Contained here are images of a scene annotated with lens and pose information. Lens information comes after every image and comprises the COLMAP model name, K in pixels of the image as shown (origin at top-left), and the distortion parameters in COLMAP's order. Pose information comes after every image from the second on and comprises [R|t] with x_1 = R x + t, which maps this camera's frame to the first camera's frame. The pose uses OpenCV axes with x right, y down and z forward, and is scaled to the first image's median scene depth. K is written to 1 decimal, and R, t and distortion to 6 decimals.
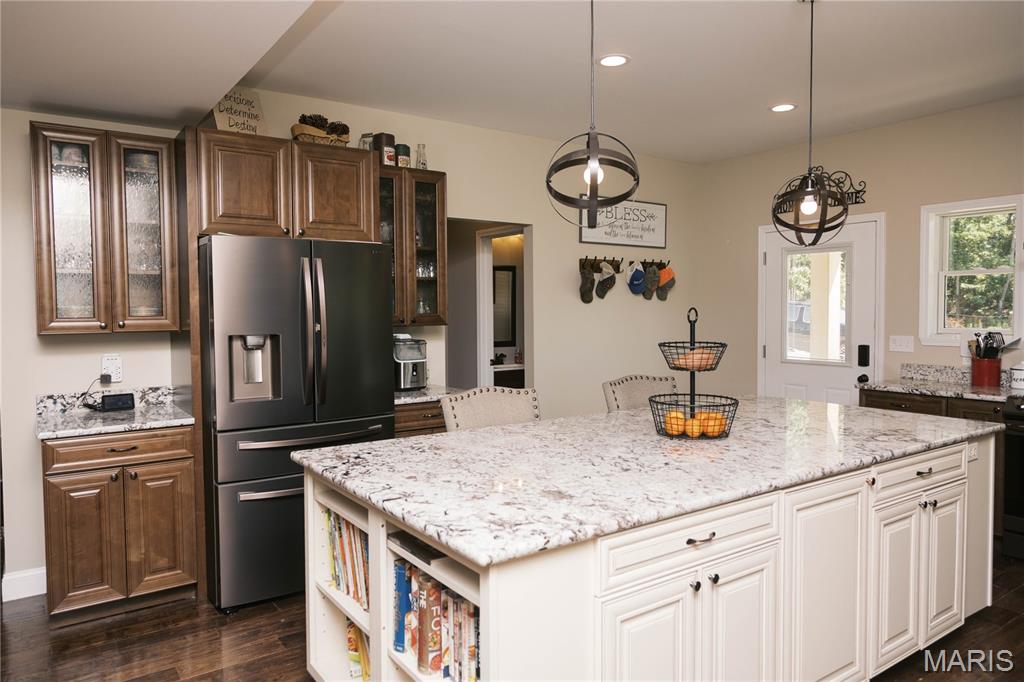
lens RADIAL K [[676.8, 0, 514.3], [0, 676.8, 331.1], [0, 0, 1]] dist [0.006411, 0.003331]
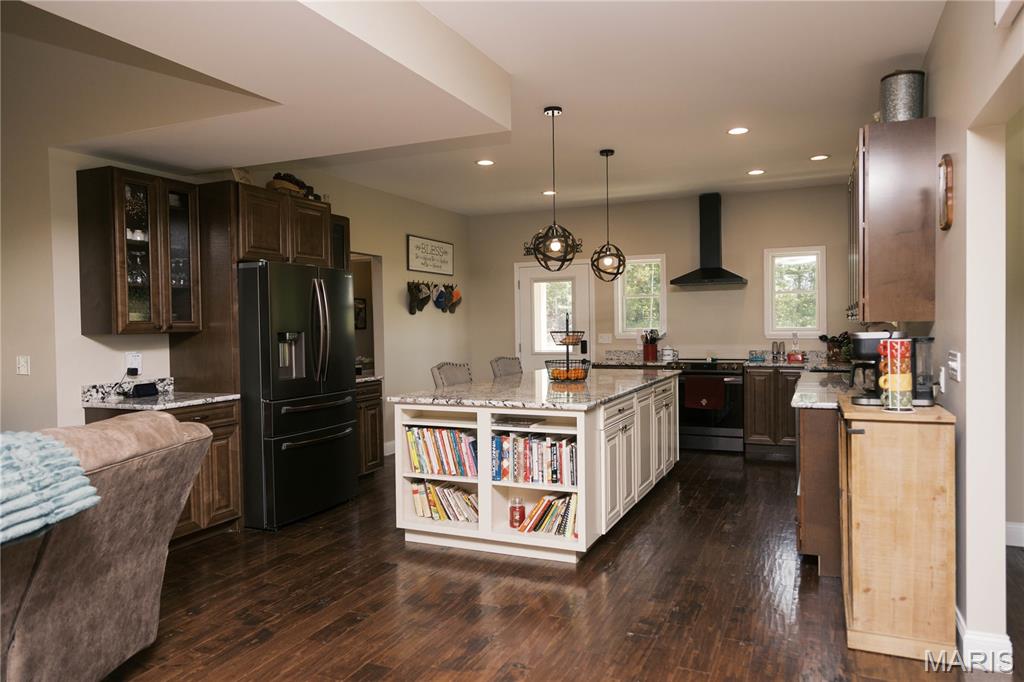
lens RADIAL K [[696.3, 0, 516.7], [0, 696.3, 339.4], [0, 0, 1]] dist [0.019874, -0.000987]
pose [[0.851713, -0.016838, 0.523738, -0.492018], [0.026702, 0.999580, -0.011287, 0.032484], [-0.523328, 0.023599, 0.851805, -0.330869]]
